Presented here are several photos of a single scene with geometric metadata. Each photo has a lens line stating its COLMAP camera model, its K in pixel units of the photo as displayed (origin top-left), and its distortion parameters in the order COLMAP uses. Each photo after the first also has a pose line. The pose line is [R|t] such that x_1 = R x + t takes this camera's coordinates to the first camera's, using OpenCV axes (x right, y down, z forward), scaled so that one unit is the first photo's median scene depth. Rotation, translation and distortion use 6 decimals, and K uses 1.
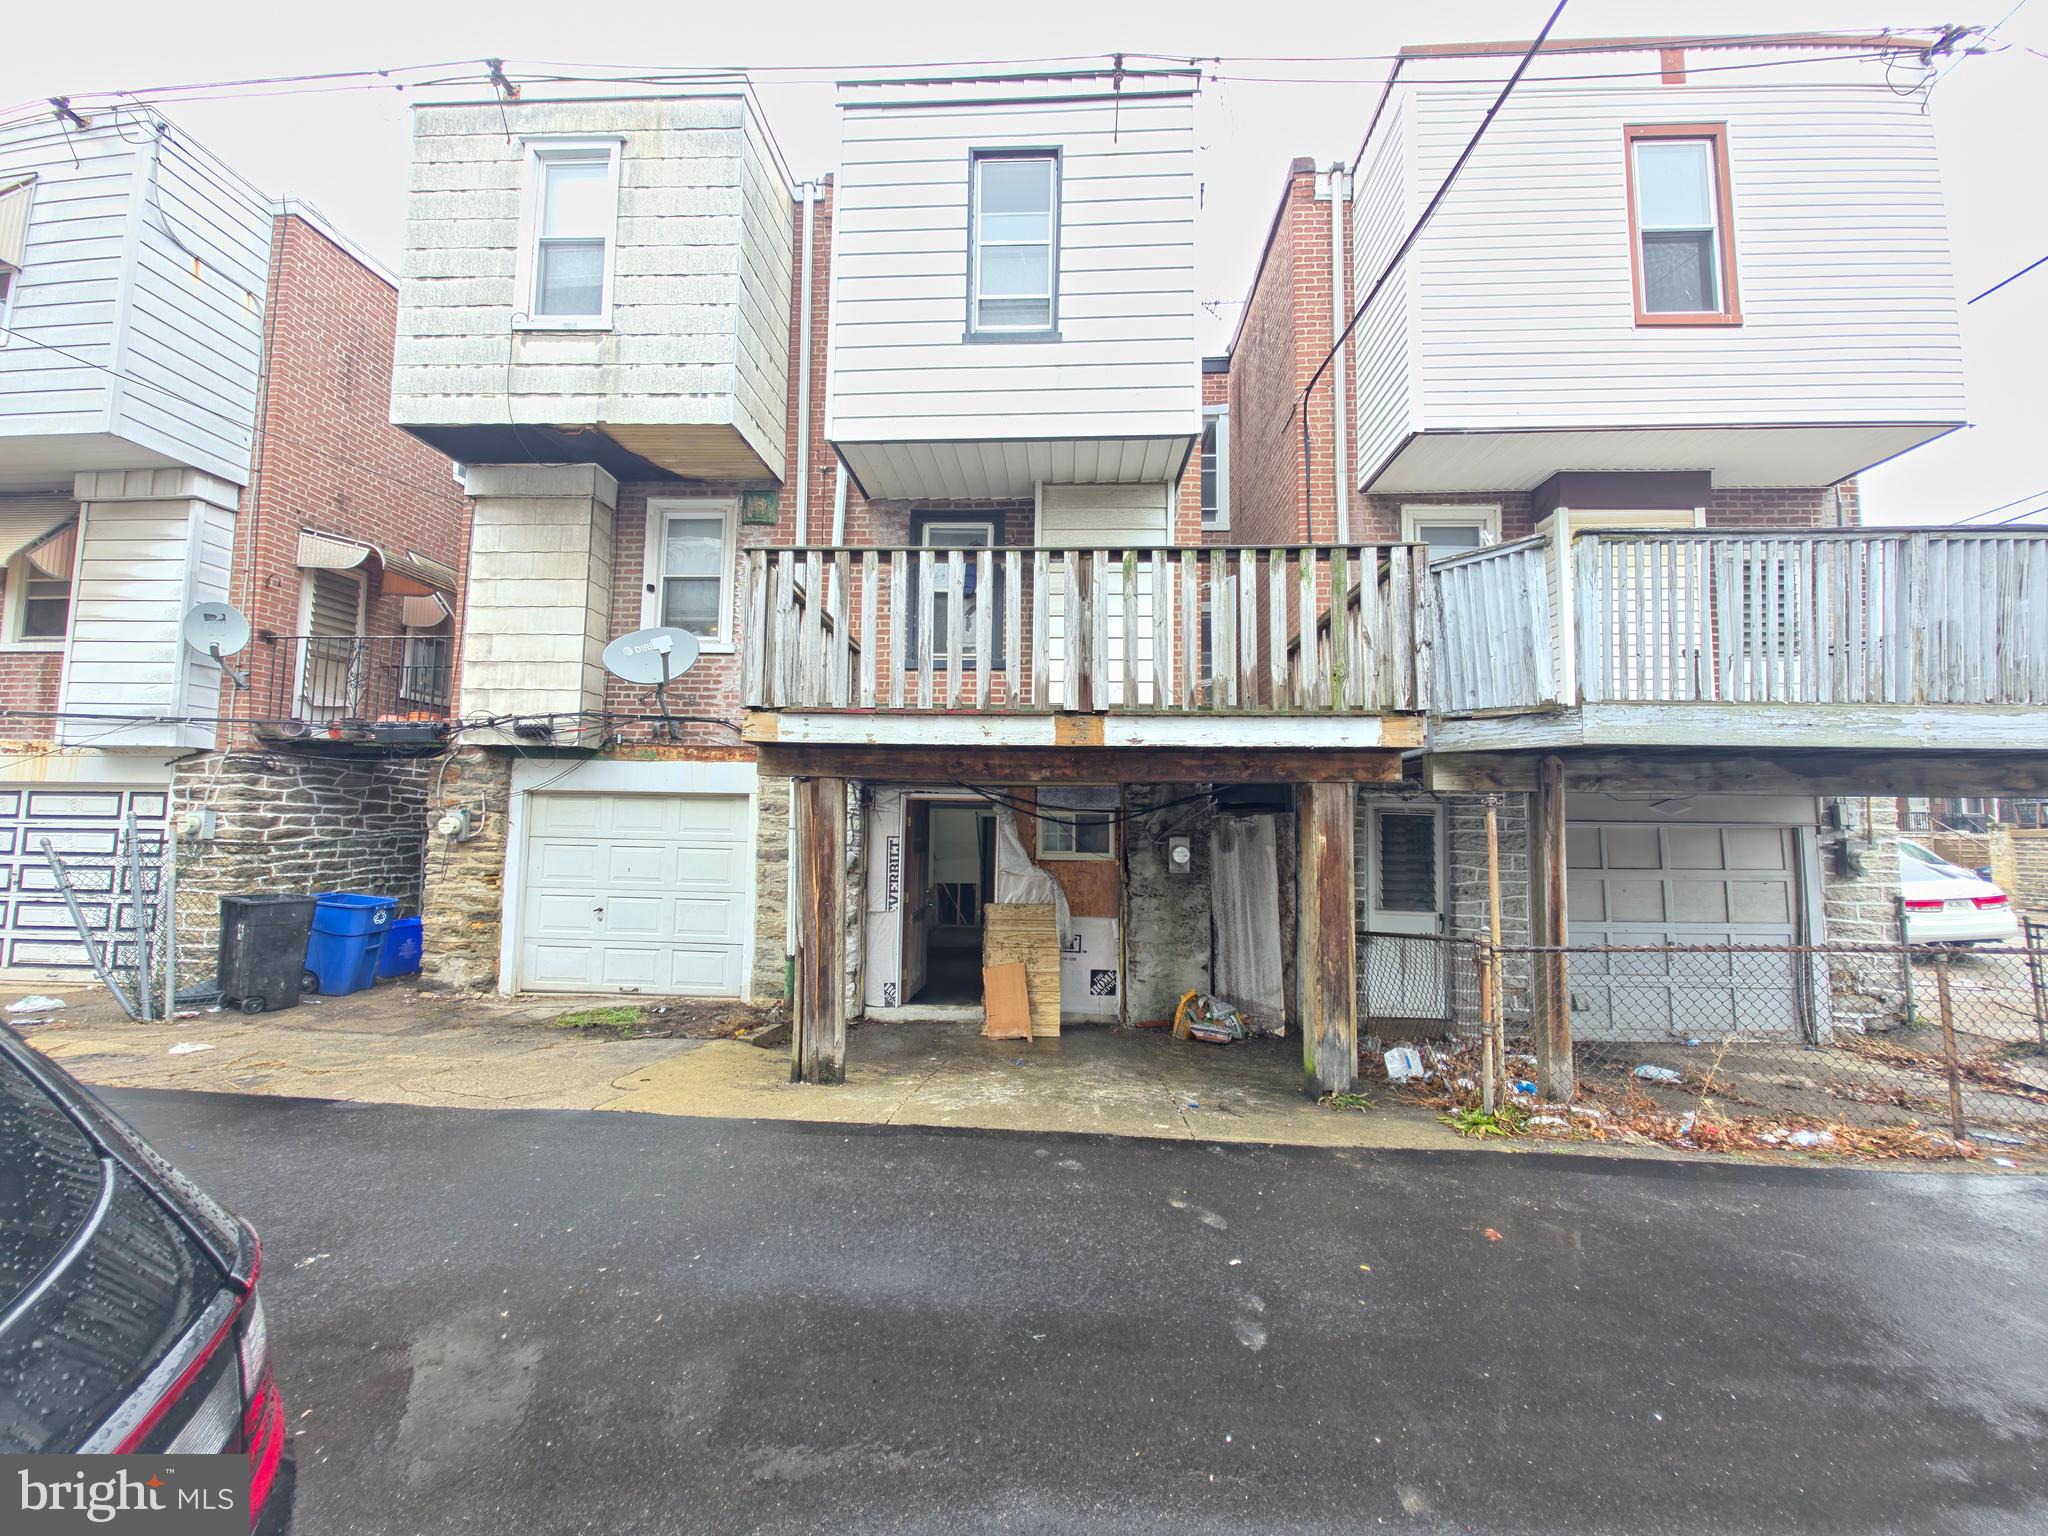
lens RADIAL K [[812.6, 0, 1022.9], [0, 812.6, 764.0], [0, 0, 1]] dist [0.011672, -0.007222]
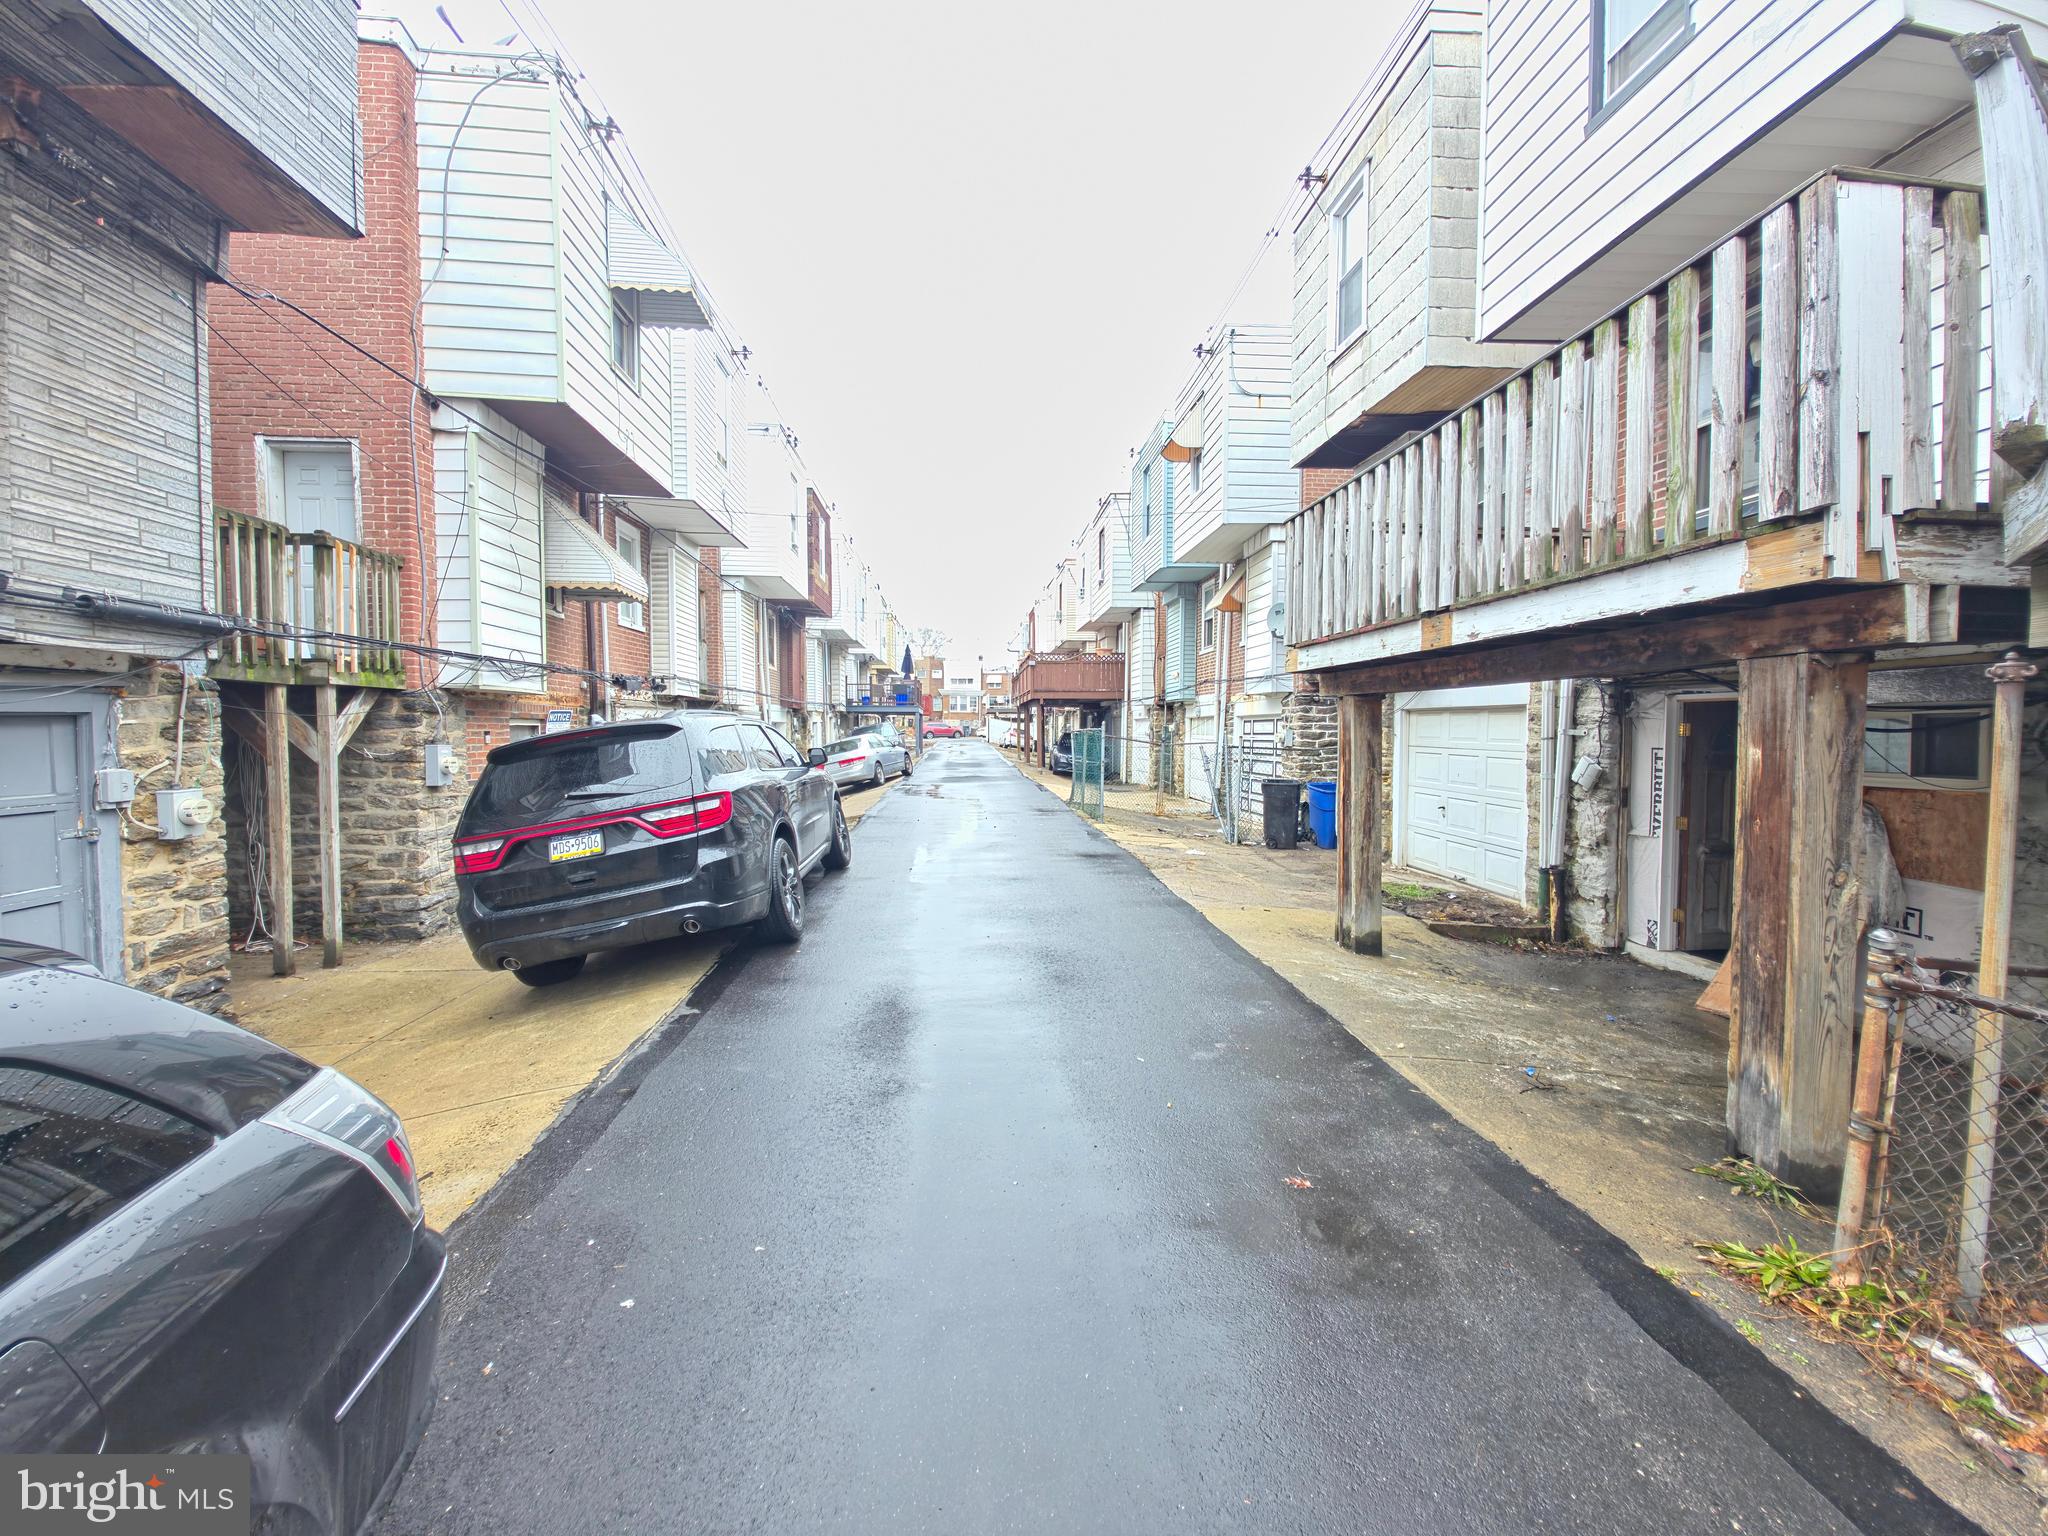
lens RADIAL K [[812.6, 0, 1022.9], [0, 812.6, 764.0], [0, 0, 1]] dist [0.011672, -0.007222]
pose [[0.130459, 0.026900, -0.991089, 0.709927], [0.079846, 0.996100, 0.037546, 0.027611], [0.988233, -0.084033, 0.127803, 0.310426]]
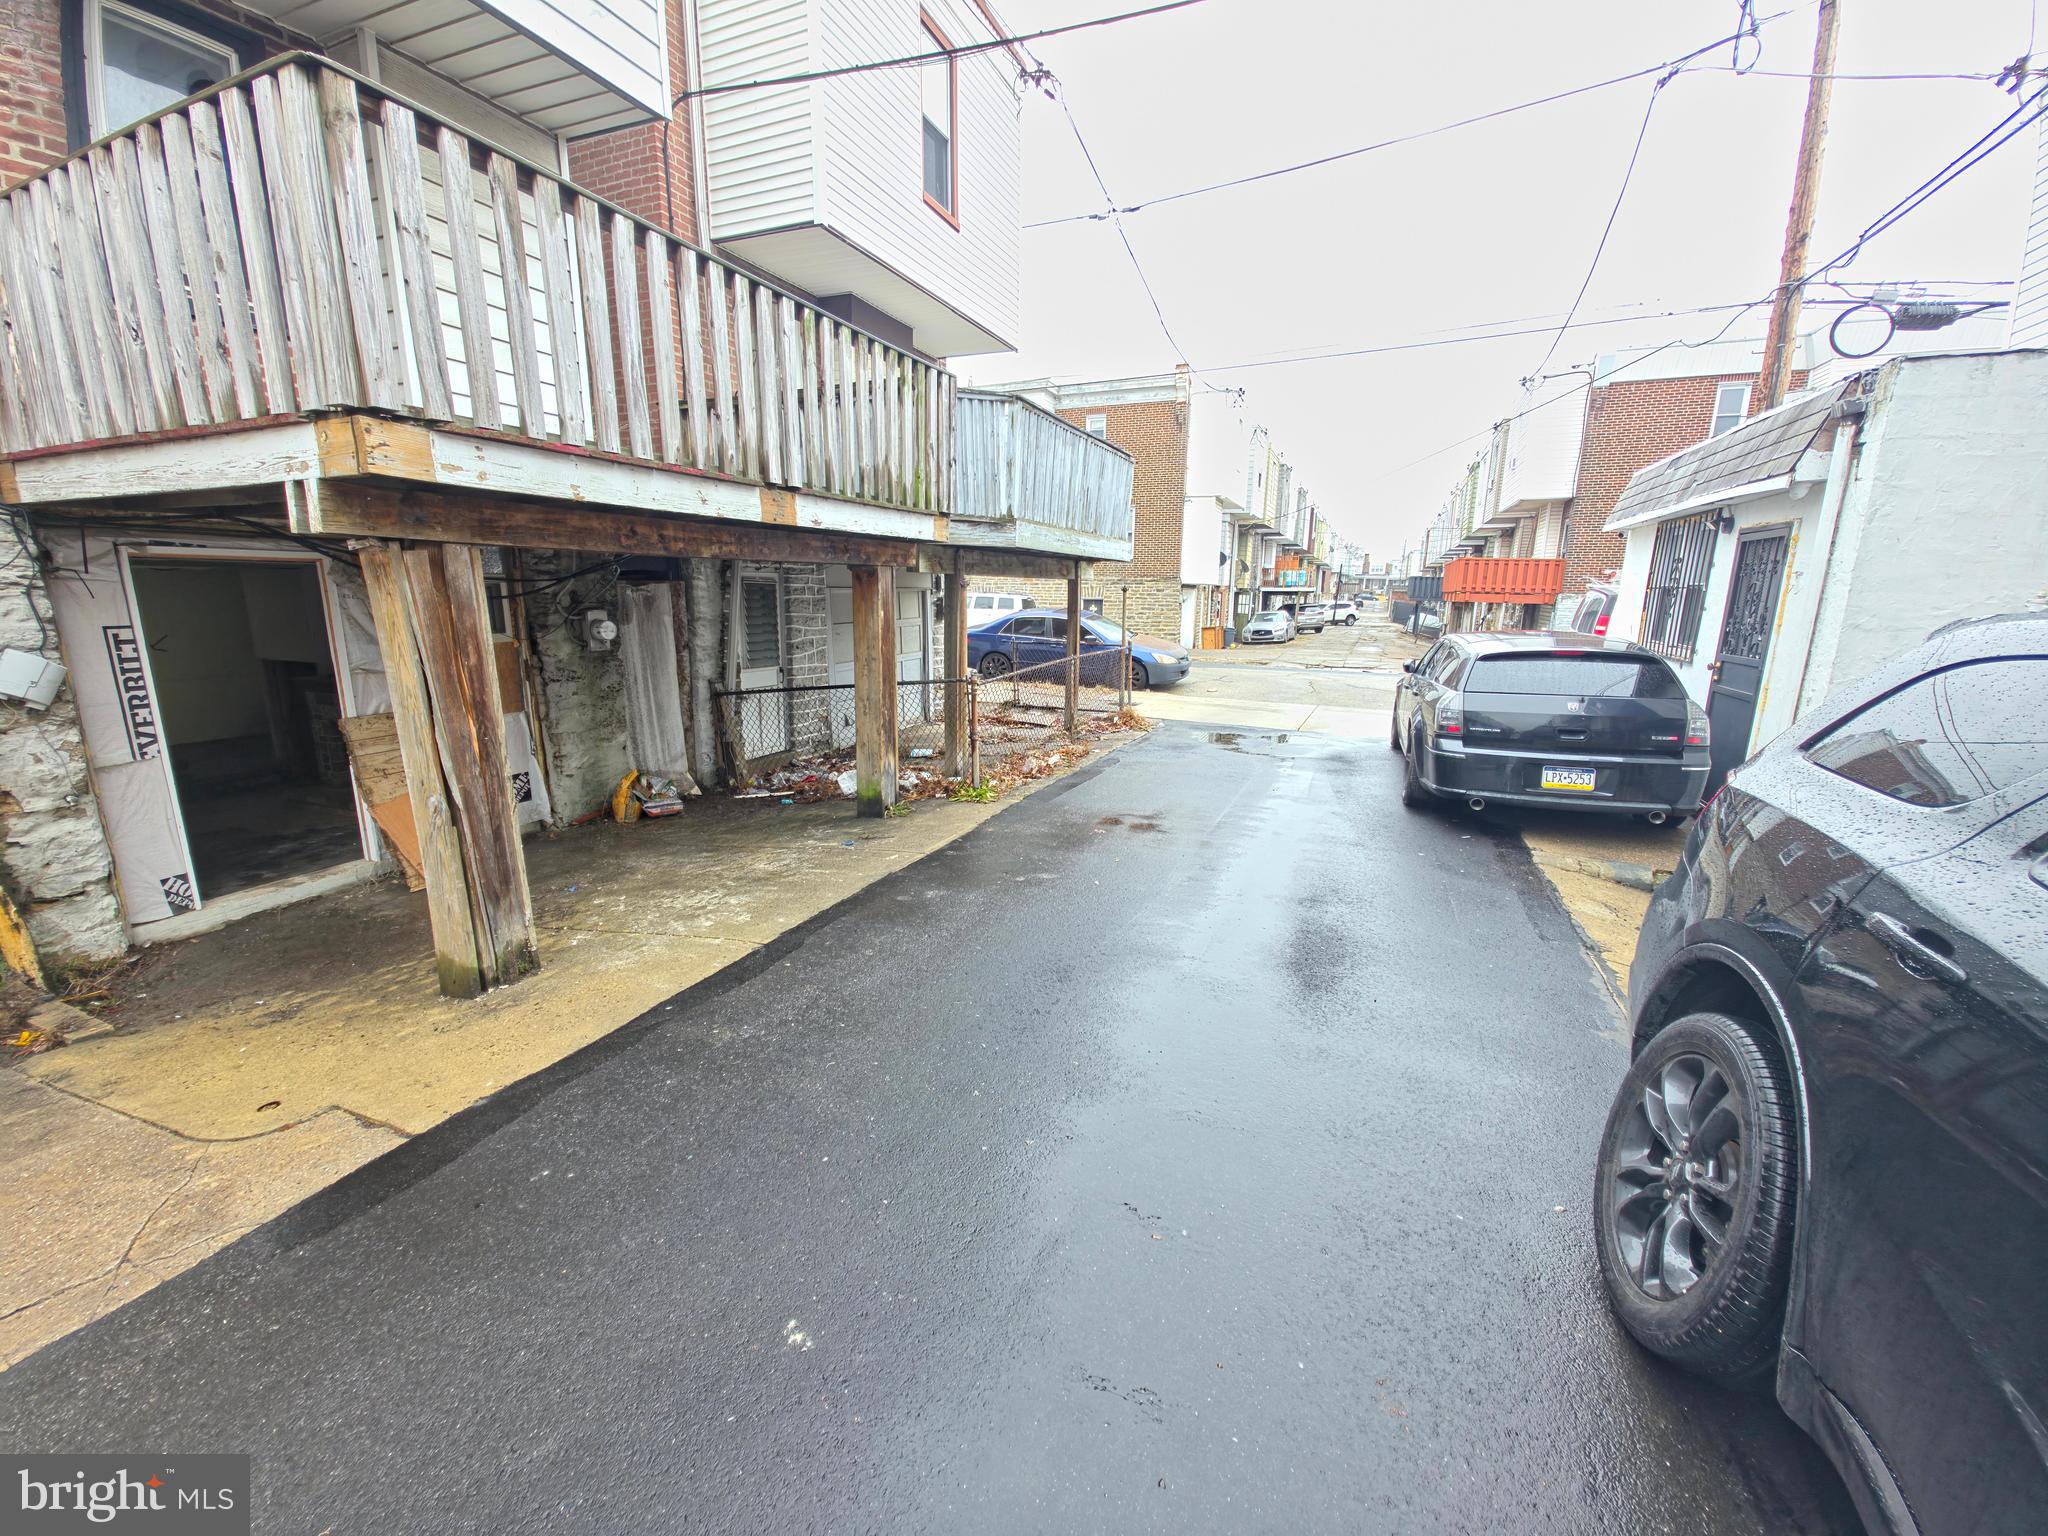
lens RADIAL K [[812.6, 0, 1022.9], [0, 812.6, 764.0], [0, 0, 1]] dist [0.011672, -0.007222]
pose [[0.345718, -0.208695, 0.914836, -0.573542], [-0.082311, 0.964450, 0.251119, -0.010882], [-0.934721, -0.162118, 0.316250, 0.301316]]
